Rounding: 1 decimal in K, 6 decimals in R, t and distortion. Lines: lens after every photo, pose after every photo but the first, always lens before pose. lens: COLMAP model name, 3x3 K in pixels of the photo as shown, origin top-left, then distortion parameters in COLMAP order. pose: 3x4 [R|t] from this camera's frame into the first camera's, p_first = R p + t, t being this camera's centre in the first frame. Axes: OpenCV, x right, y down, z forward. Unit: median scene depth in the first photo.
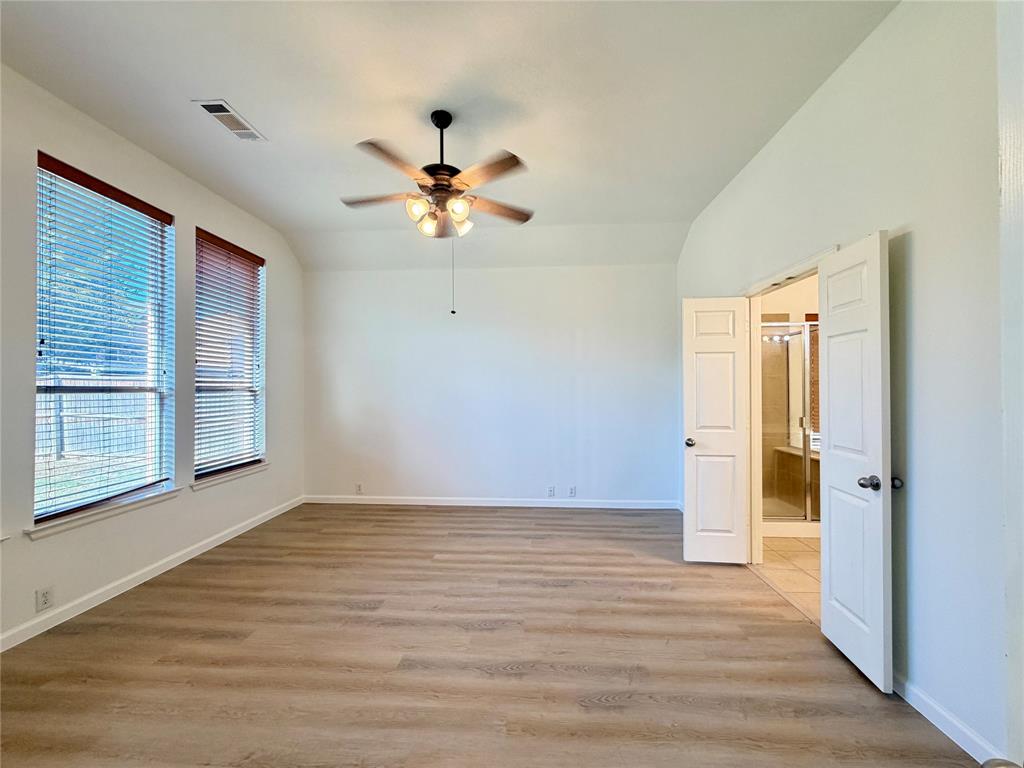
lens RADIAL K [[409.2, 0, 510.2], [0, 409.2, 386.4], [0, 0, 1]] dist [-0.002192, 0.000096]
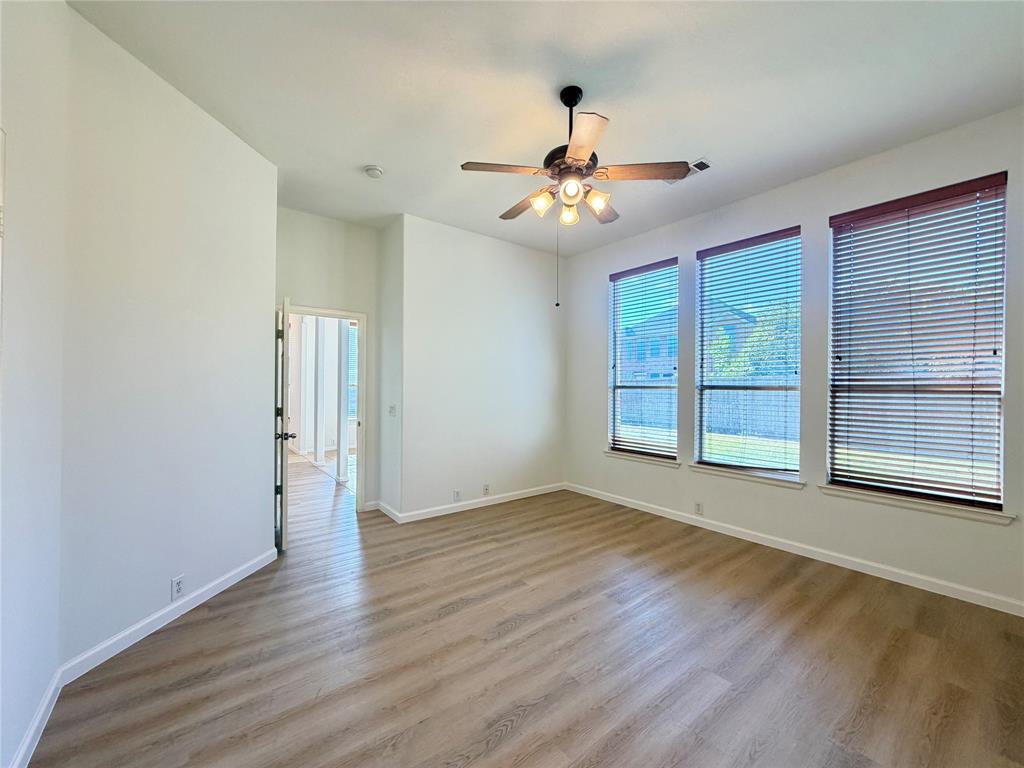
lens RADIAL K [[409.2, 0, 510.2], [0, 409.2, 386.4], [0, 0, 1]] dist [-0.002192, 0.000096]
pose [[-0.749753, -0.002500, -0.661713, 0.546052], [-0.003736, 0.999993, 0.000455, 0.006633], [0.661707, 0.002814, -0.749757, 1.591614]]
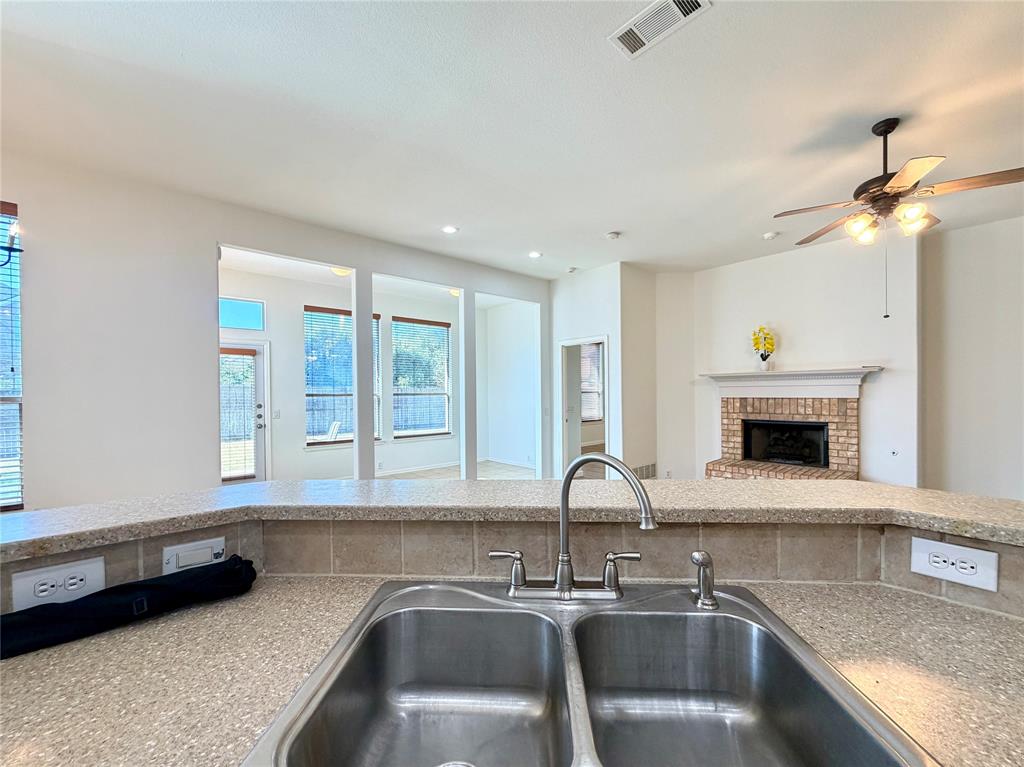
lens RADIAL K [[416.3, 0, 510.0], [0, 416.3, 395.8], [0, 0, 1]] dist [0.000205, 0.000207]
pose [[0.704209, 0.000005, -0.709992, 1.369053], [0.009560, 0.999909, 0.009489, -0.001120], [0.709928, -0.013470, 0.704146, -2.025688]]
